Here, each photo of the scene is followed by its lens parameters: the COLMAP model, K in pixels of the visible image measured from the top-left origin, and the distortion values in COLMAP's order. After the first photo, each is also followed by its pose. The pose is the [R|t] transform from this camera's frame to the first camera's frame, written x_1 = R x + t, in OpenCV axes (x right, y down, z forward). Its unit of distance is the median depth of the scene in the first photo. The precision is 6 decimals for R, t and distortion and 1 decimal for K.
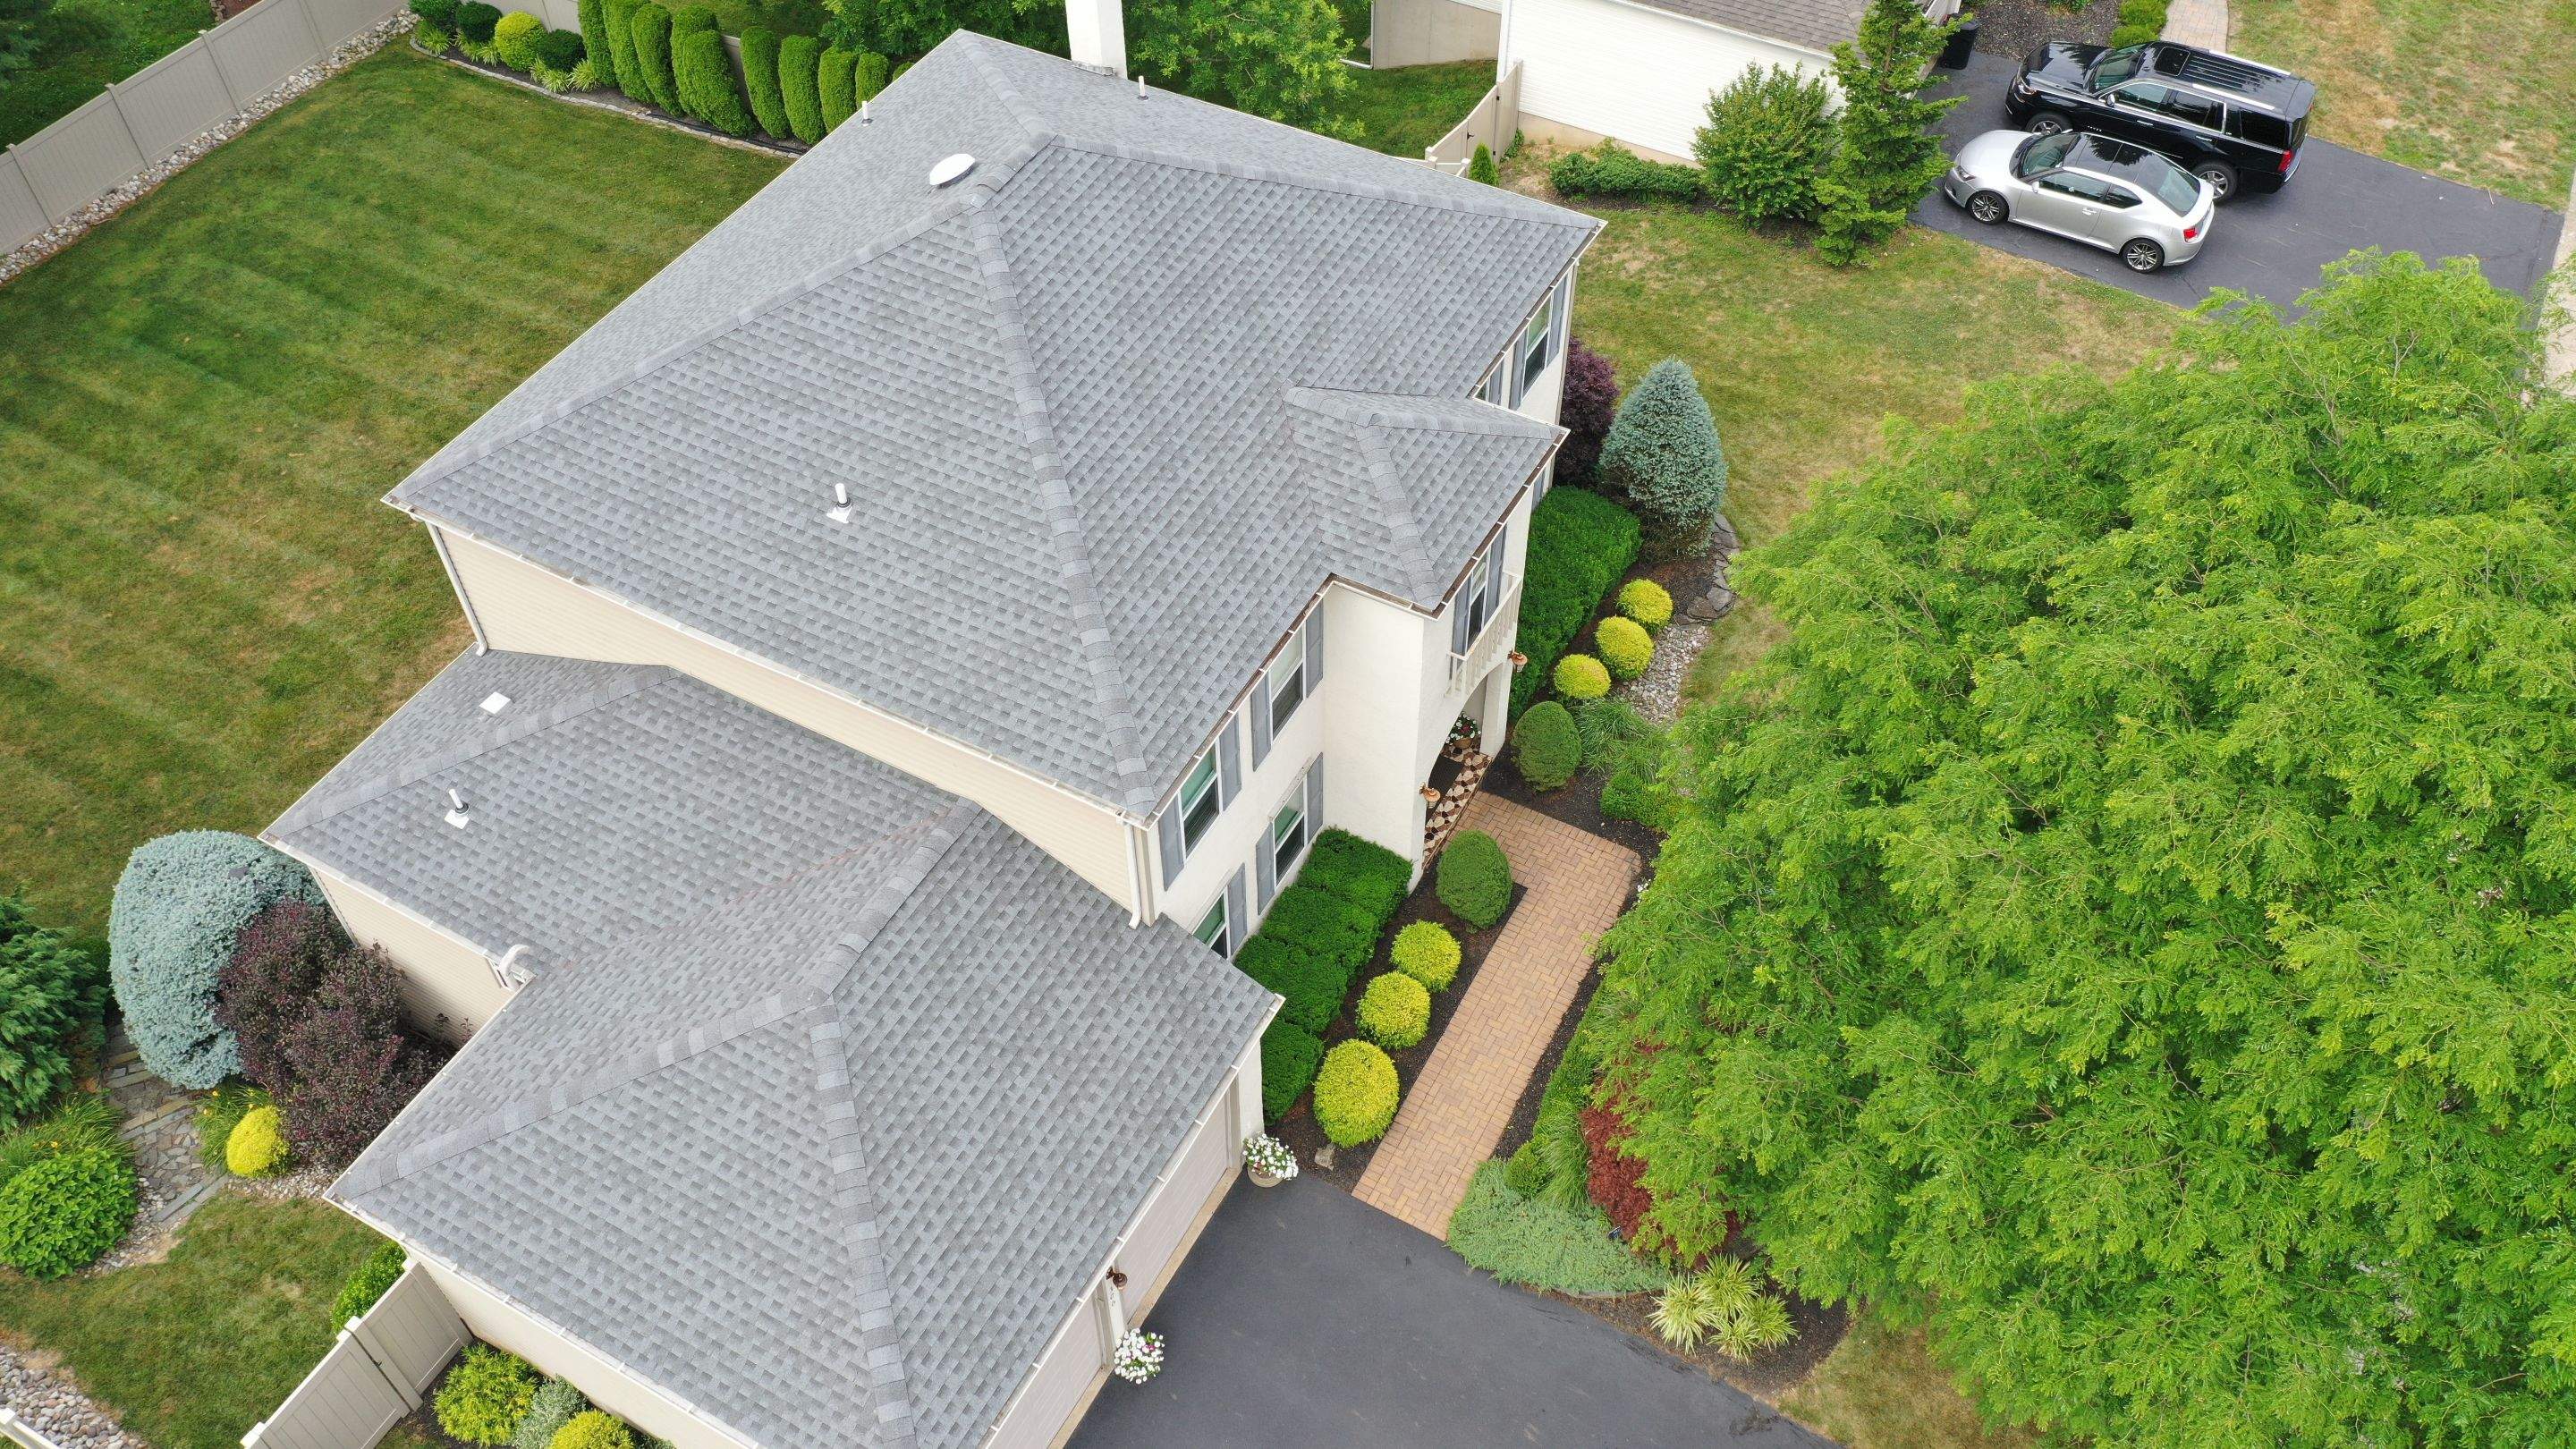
lens RADIAL K [[2045.8, 0, 1283.1], [0, 2045.8, 724.7], [0, 0, 1]] dist [0.010838, 0.003497]
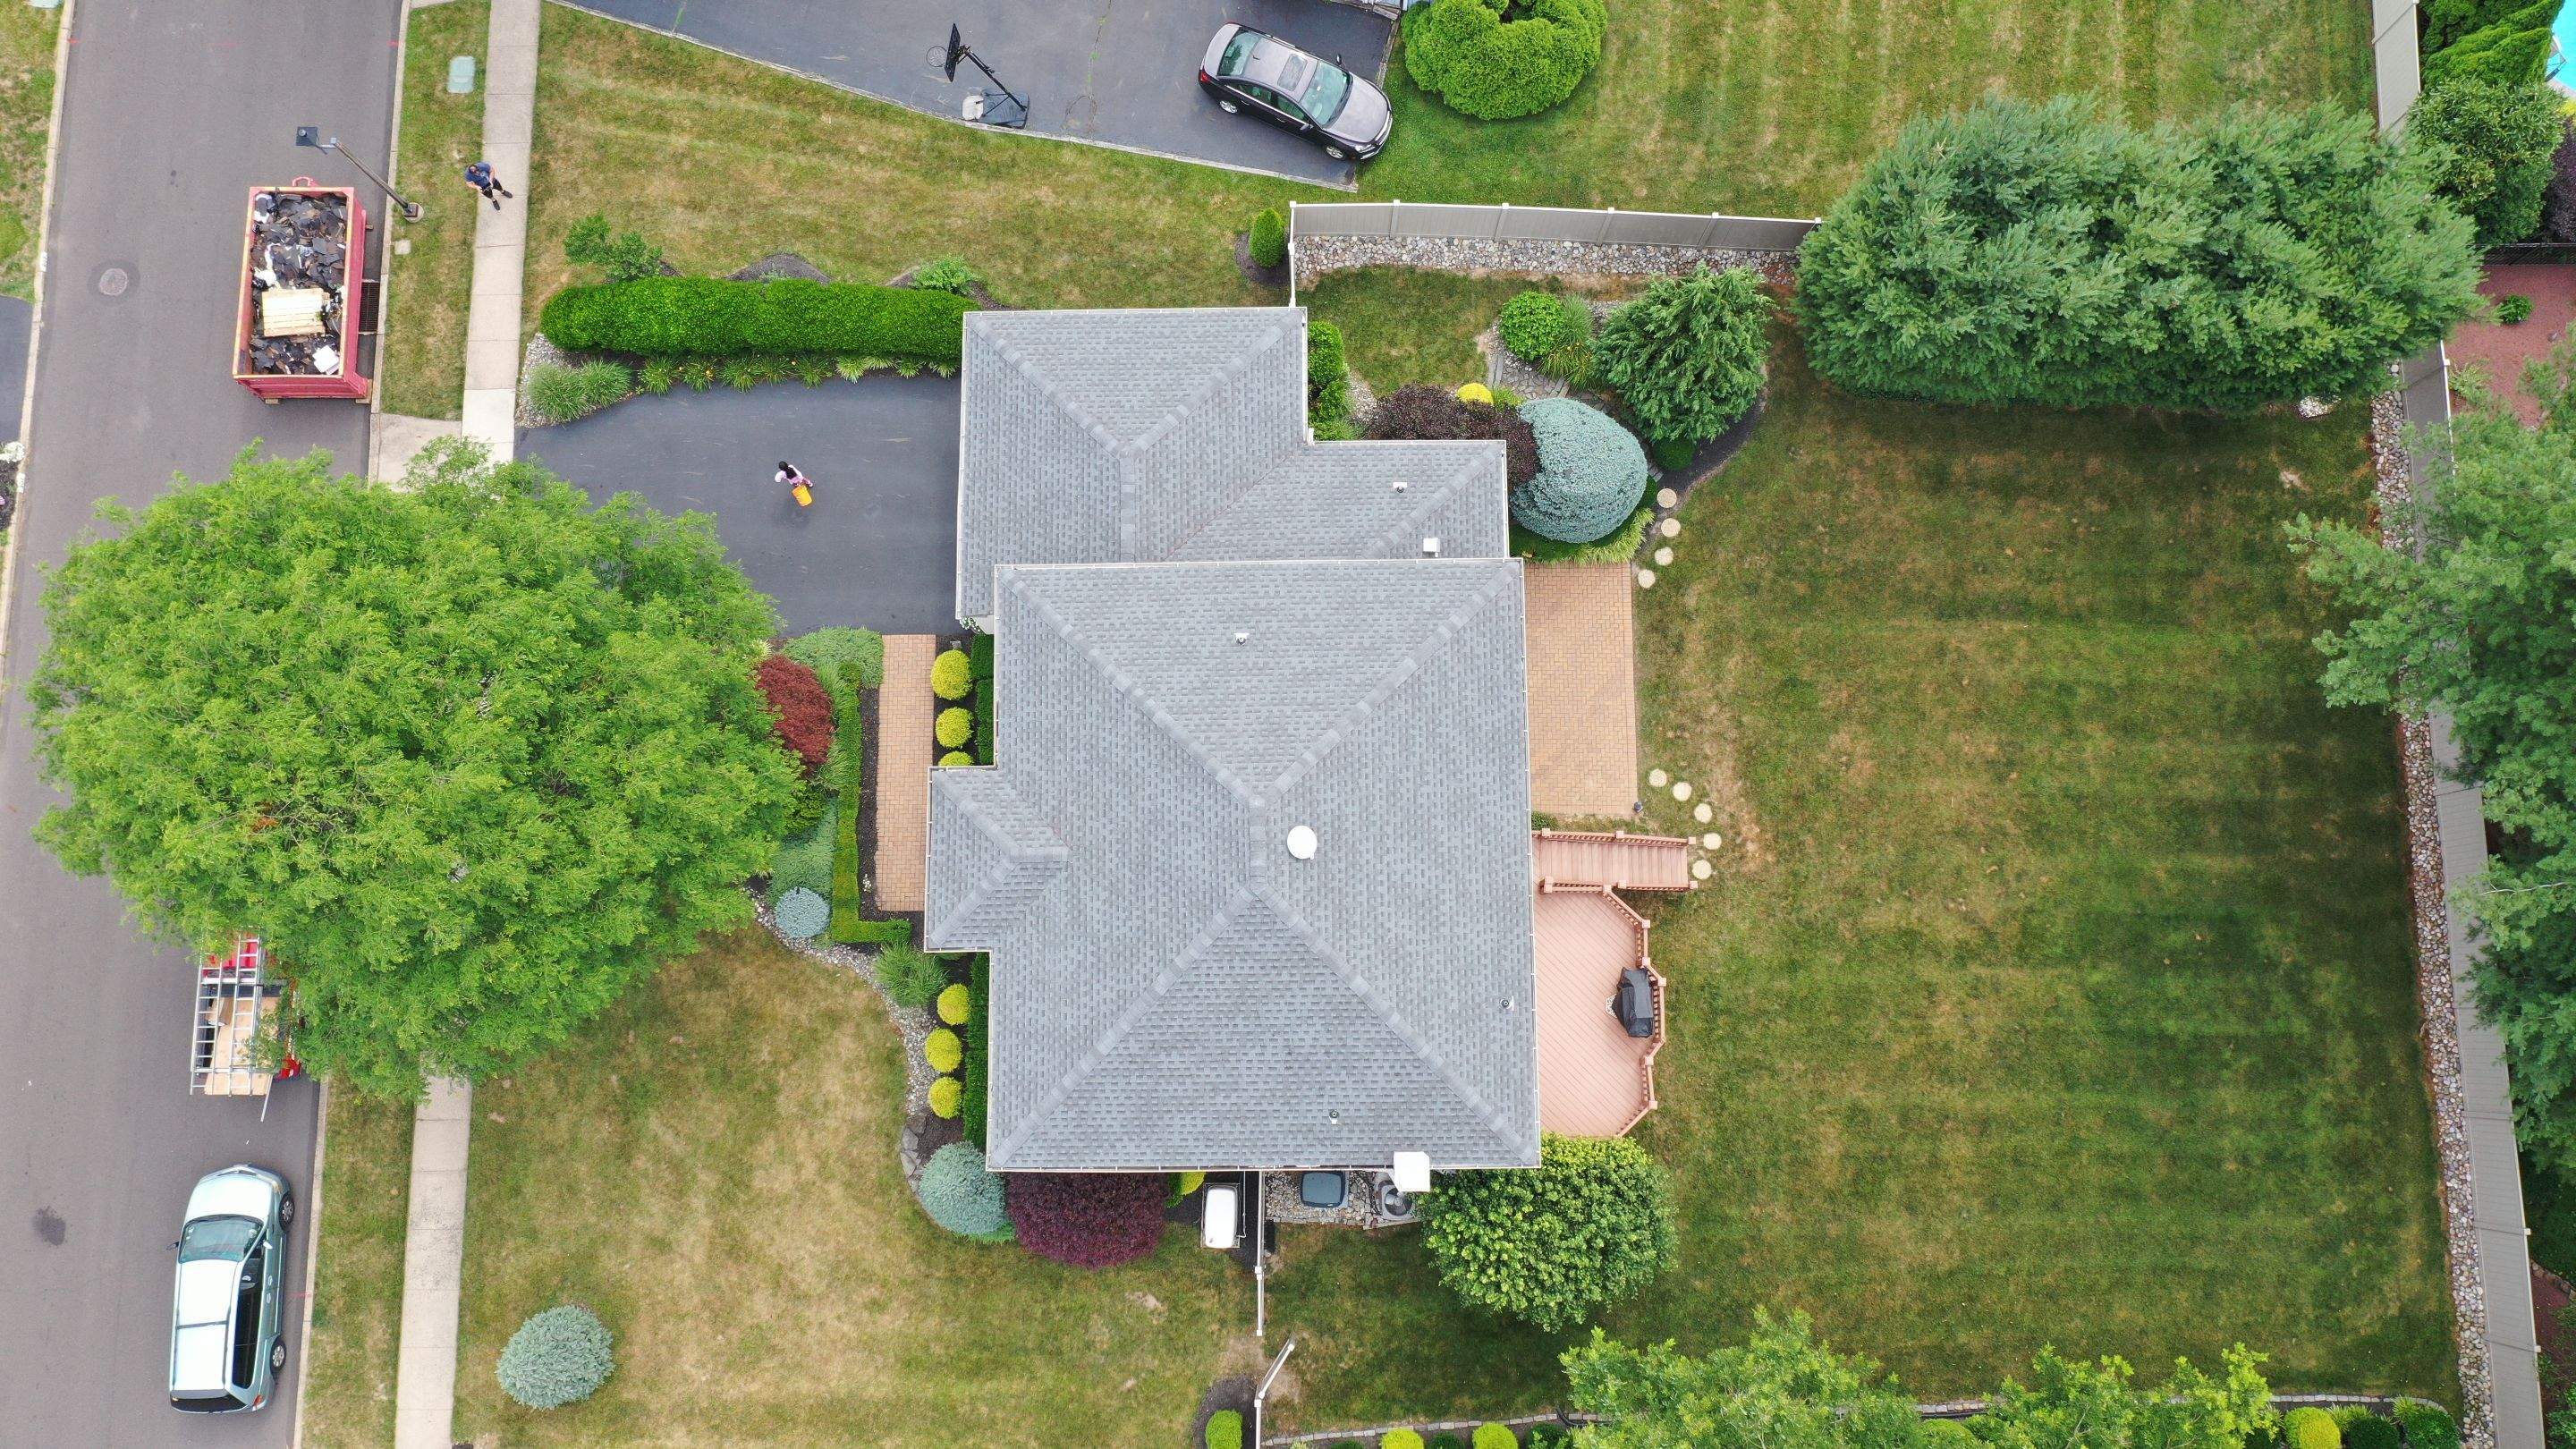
lens RADIAL K [[2045.8, 0, 1297.1], [0, 2045.8, 714.5], [0, 0, 1]] dist [0.010838, 0.003497]
pose [[-0.871075, 0.487823, -0.057078, -0.116553], [-0.352866, -0.540746, 0.763596, -1.401544], [0.341635, 0.685290, 0.643166, -0.065142]]
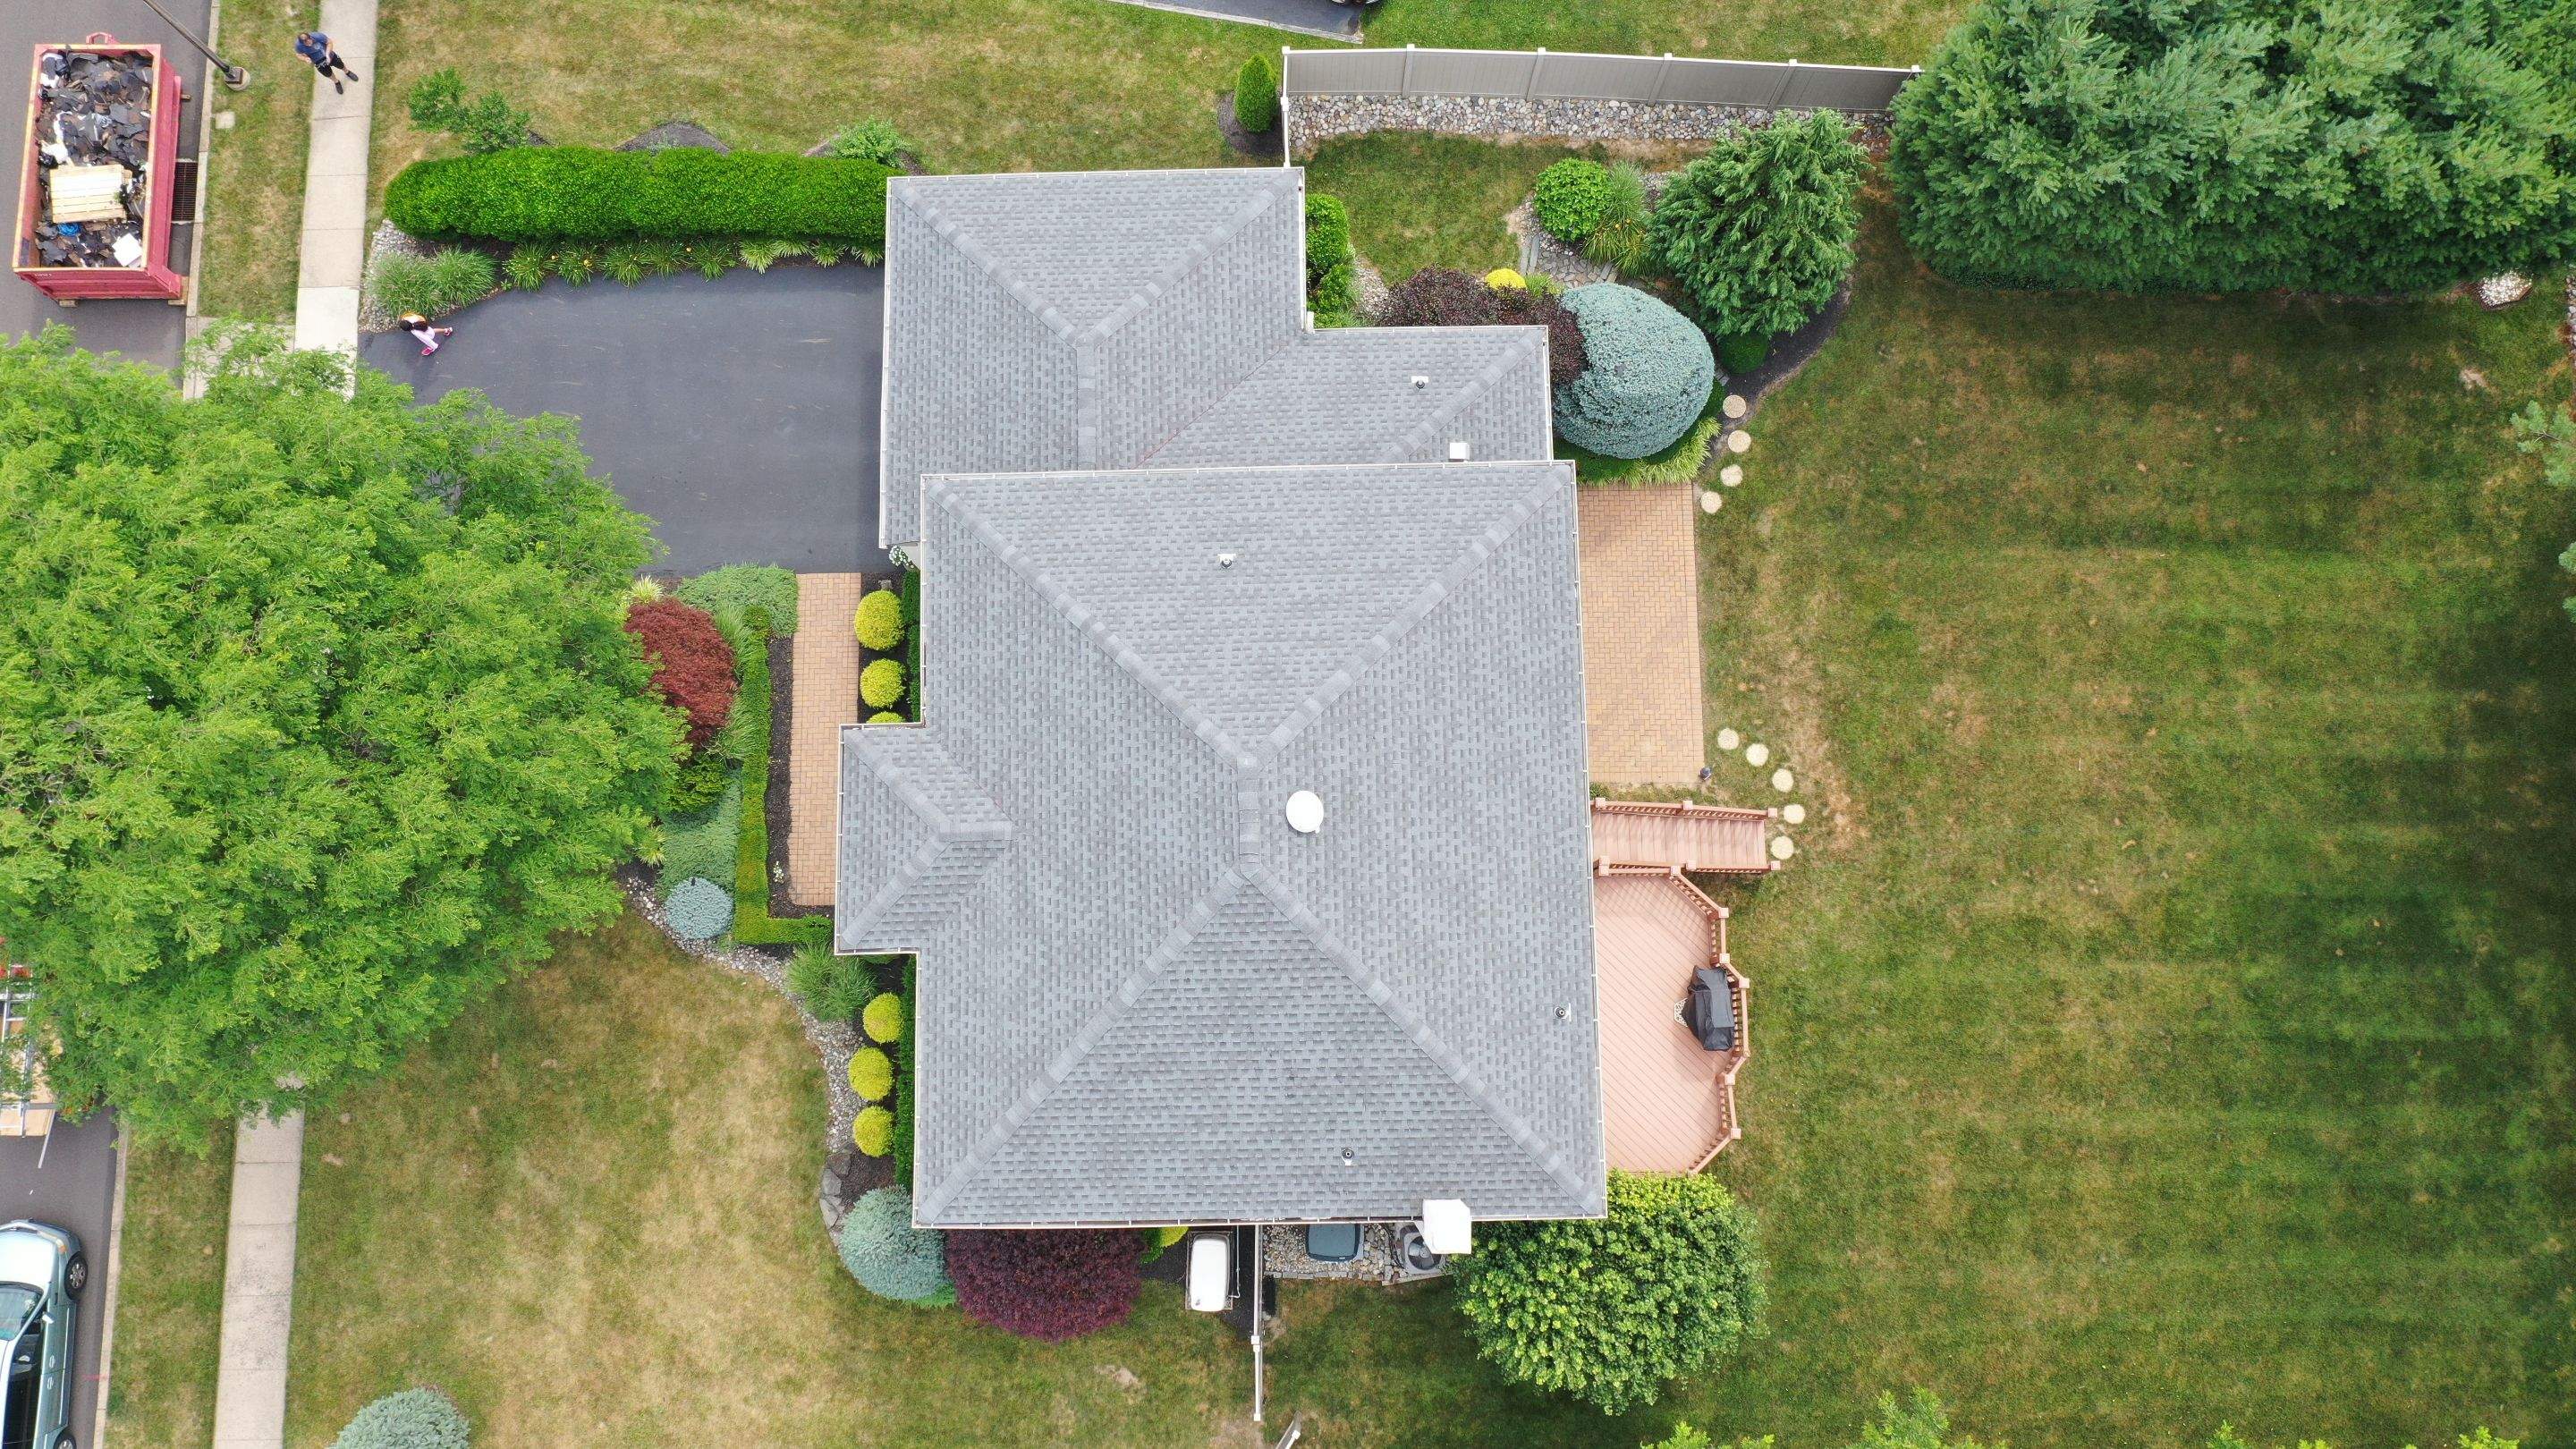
lens RADIAL K [[2045.8, 0, 1292.5], [0, 2045.8, 716.3], [0, 0, 1]] dist [0.010838, 0.003497]
pose [[-0.866767, 0.495532, -0.056237, -0.113874], [-0.357365, -0.538487, 0.763100, -1.173881], [0.347858, 0.681527, 0.643829, 0.168431]]
